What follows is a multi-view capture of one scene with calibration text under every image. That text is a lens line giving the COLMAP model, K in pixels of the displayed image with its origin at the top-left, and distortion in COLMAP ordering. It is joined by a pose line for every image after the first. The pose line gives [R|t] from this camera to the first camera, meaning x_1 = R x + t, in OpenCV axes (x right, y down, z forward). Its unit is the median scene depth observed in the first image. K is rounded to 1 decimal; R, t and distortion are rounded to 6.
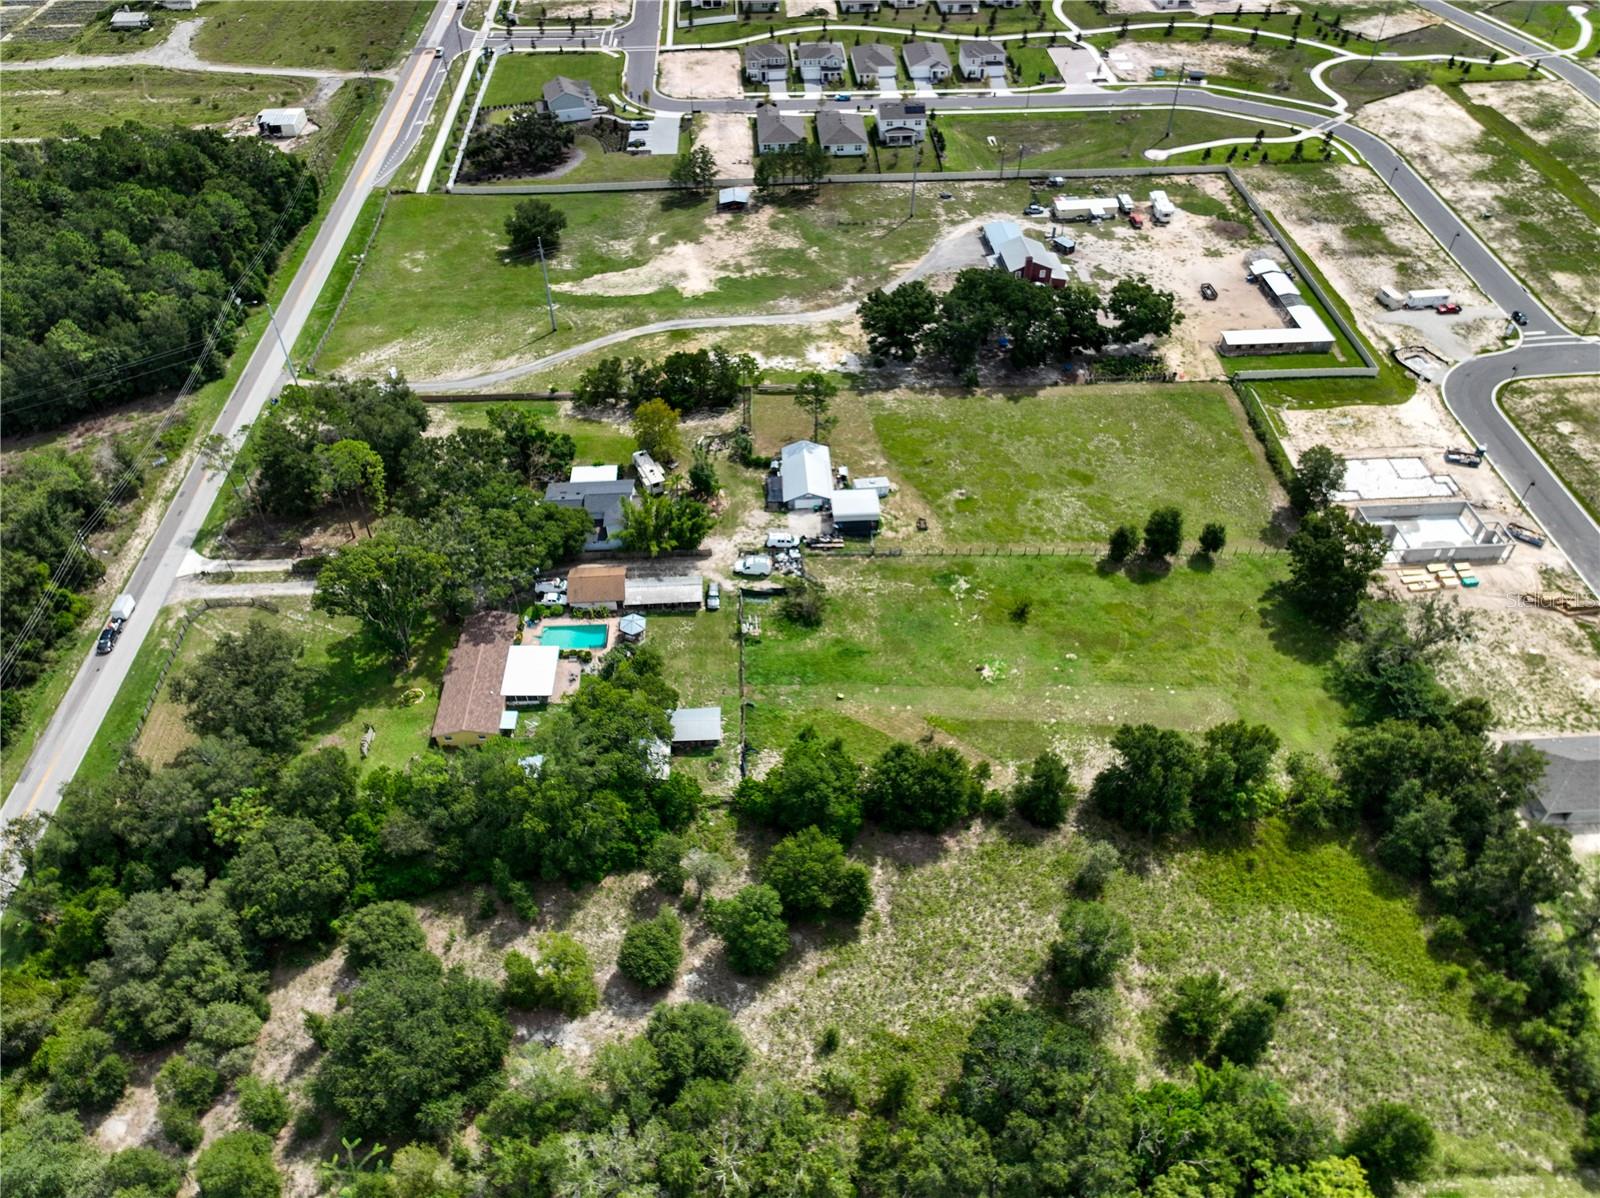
lens RADIAL K [[1134.6, 0, 800.6], [0, 1134.6, 594.5], [0, 0, 1]] dist [-0.002197, 0.018401]
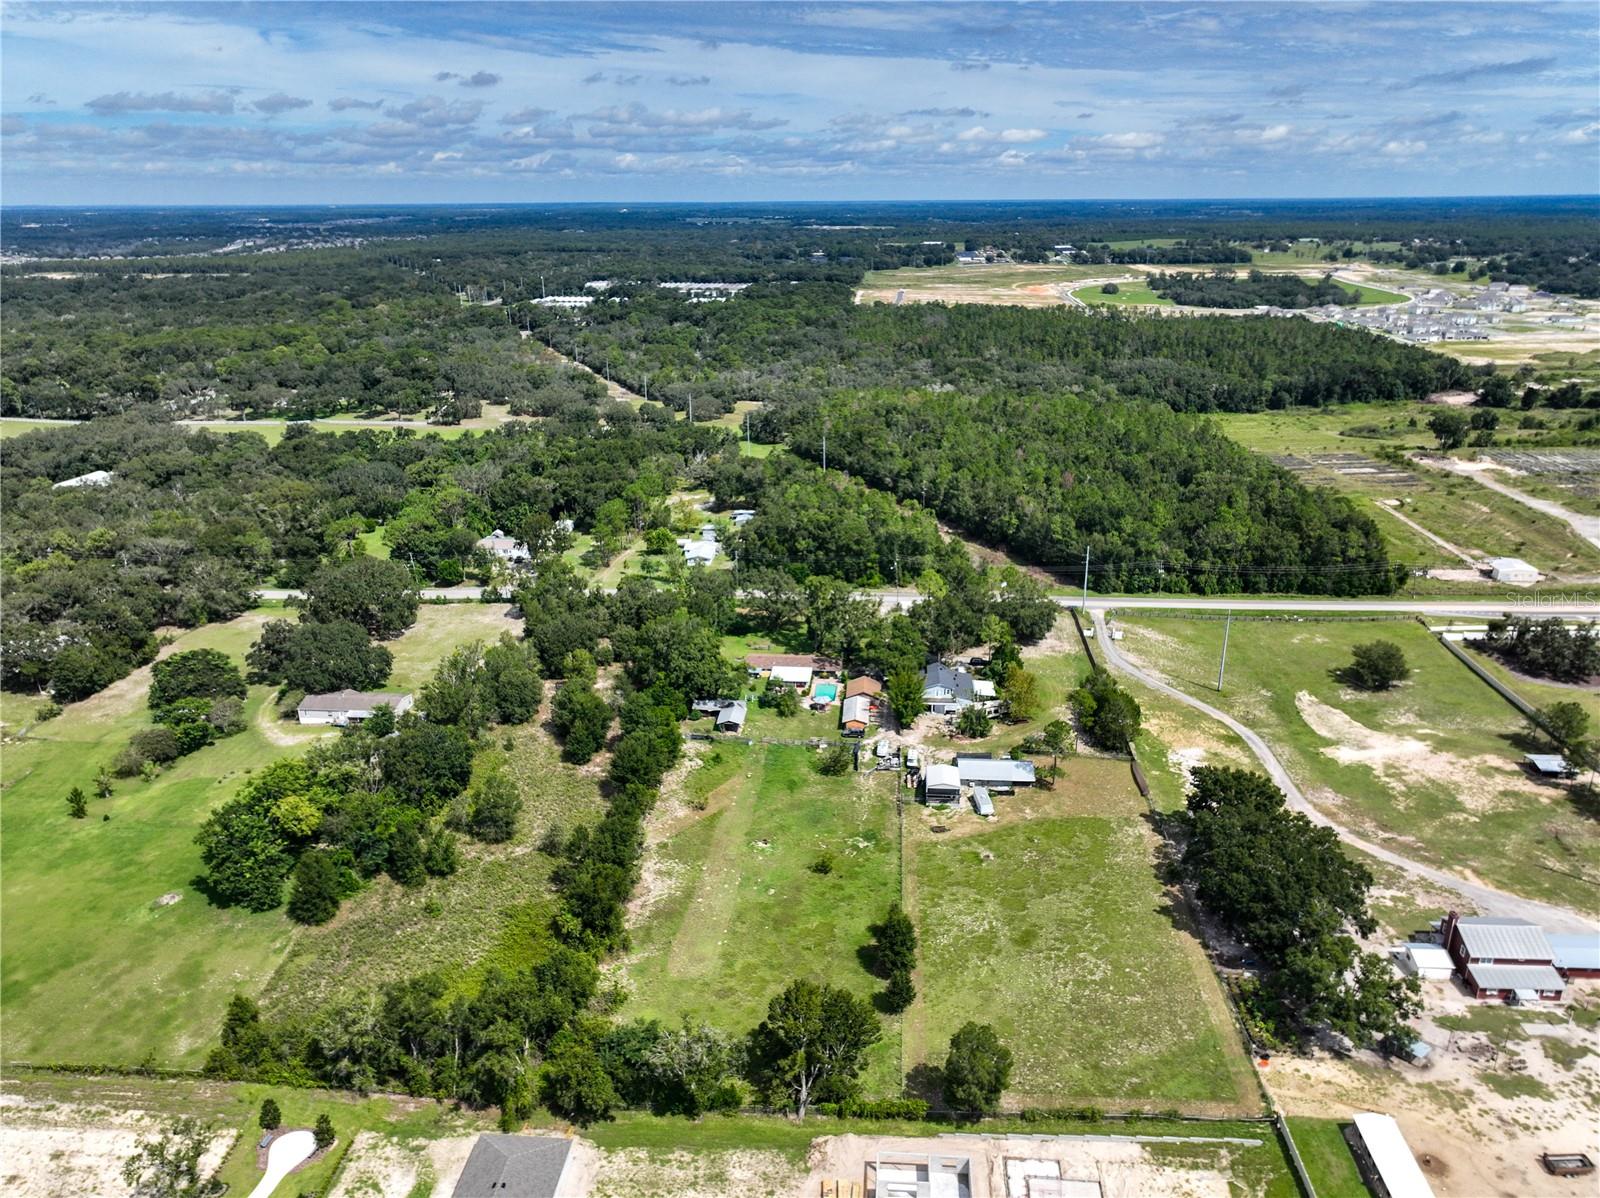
lens RADIAL K [[1134.6, 0, 800.6], [0, 1134.6, 594.5], [0, 0, 1]] dist [-0.002197, 0.018401]
pose [[-0.136076, 0.338501, -0.931075, 1.045827], [-0.677703, 0.653716, 0.336710, -0.477283], [0.722636, 0.676810, 0.140448, 0.570979]]
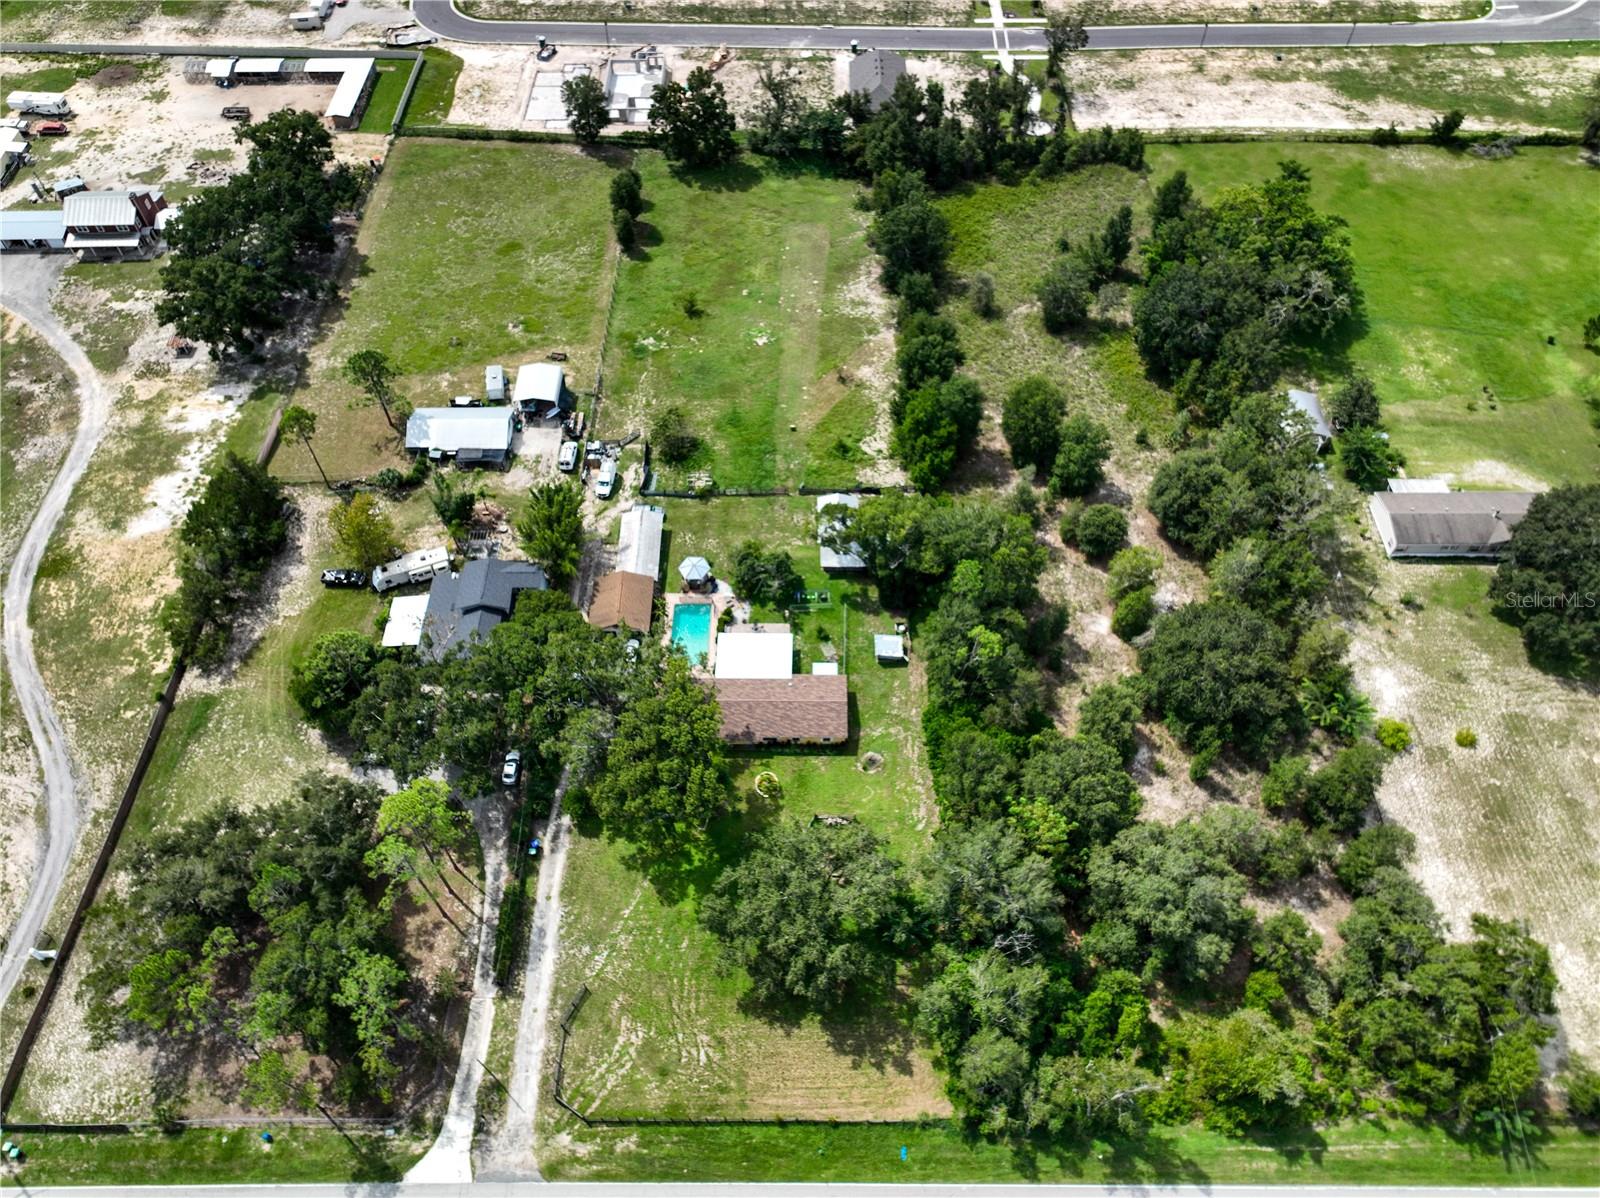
lens RADIAL K [[1134.6, 0, 800.6], [0, 1134.6, 594.5], [0, 0, 1]] dist [-0.002197, 0.018401]
pose [[0.056330, -0.794829, 0.604213, -0.599753], [0.694766, 0.465822, 0.548006, -0.339798], [-0.717027, 0.388917, 0.578460, 0.364059]]
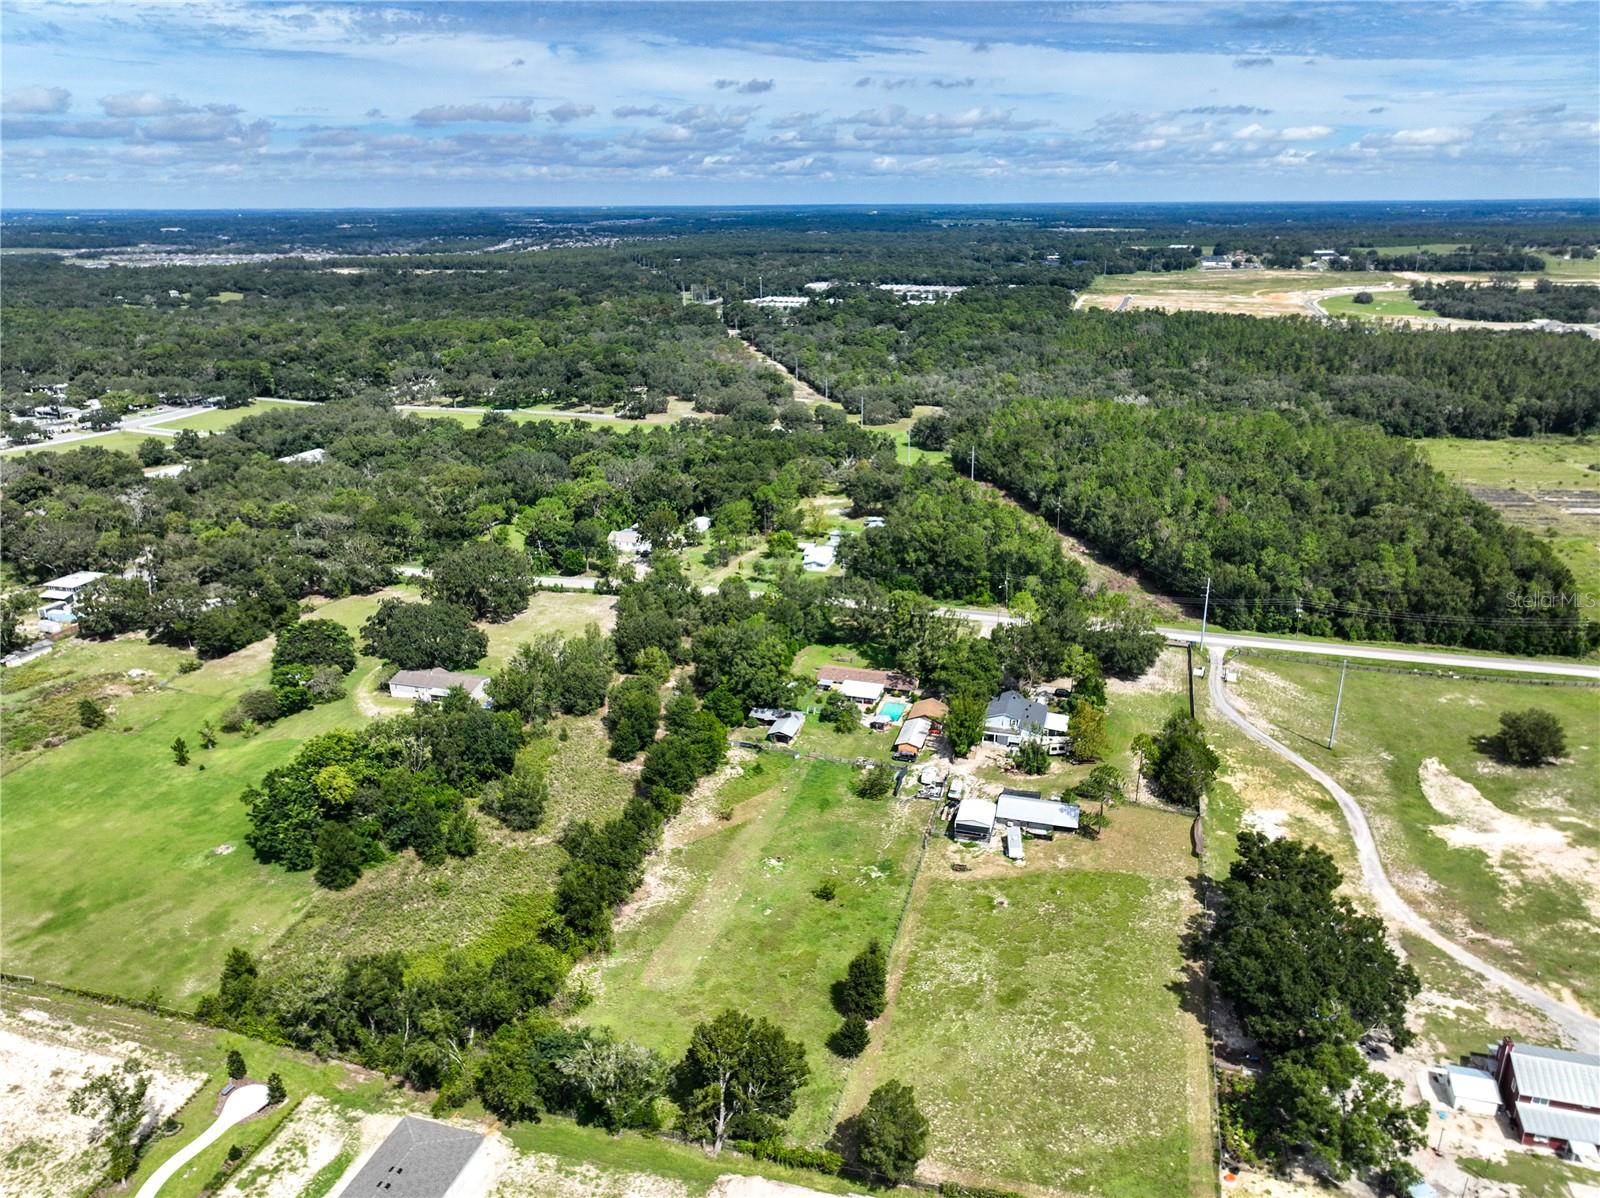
lens RADIAL K [[1134.6, 0, 800.6], [0, 1134.6, 594.5], [0, 0, 1]] dist [-0.002197, 0.018401]
pose [[-0.341411, 0.320588, -0.883551, 0.971704], [-0.641073, 0.608023, 0.468331, -0.592748], [0.687360, 0.726314, -0.002065, 0.693214]]
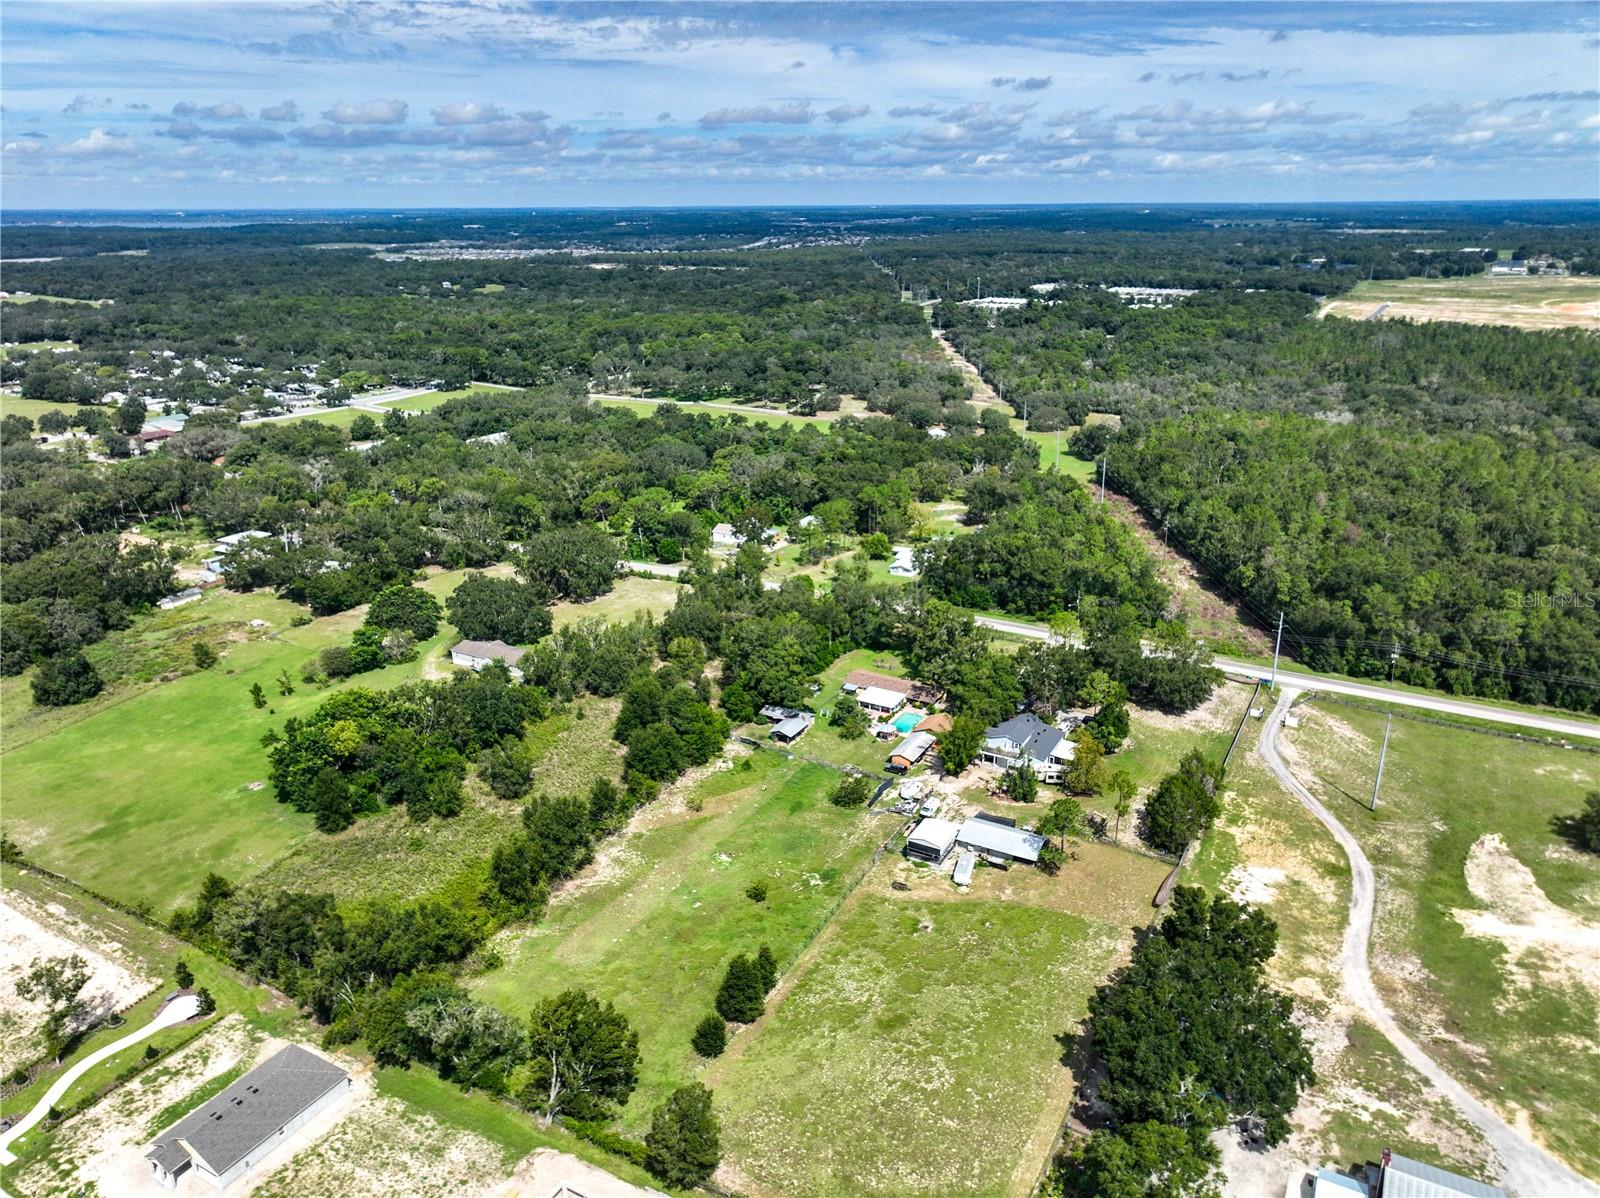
lens RADIAL K [[1134.6, 0, 800.6], [0, 1134.6, 594.5], [0, 0, 1]] dist [-0.002197, 0.018401]
pose [[-0.542541, 0.288338, -0.788993, 0.859583], [-0.570946, 0.562377, 0.598124, -0.746208], [0.616174, 0.774979, -0.140487, 0.854952]]
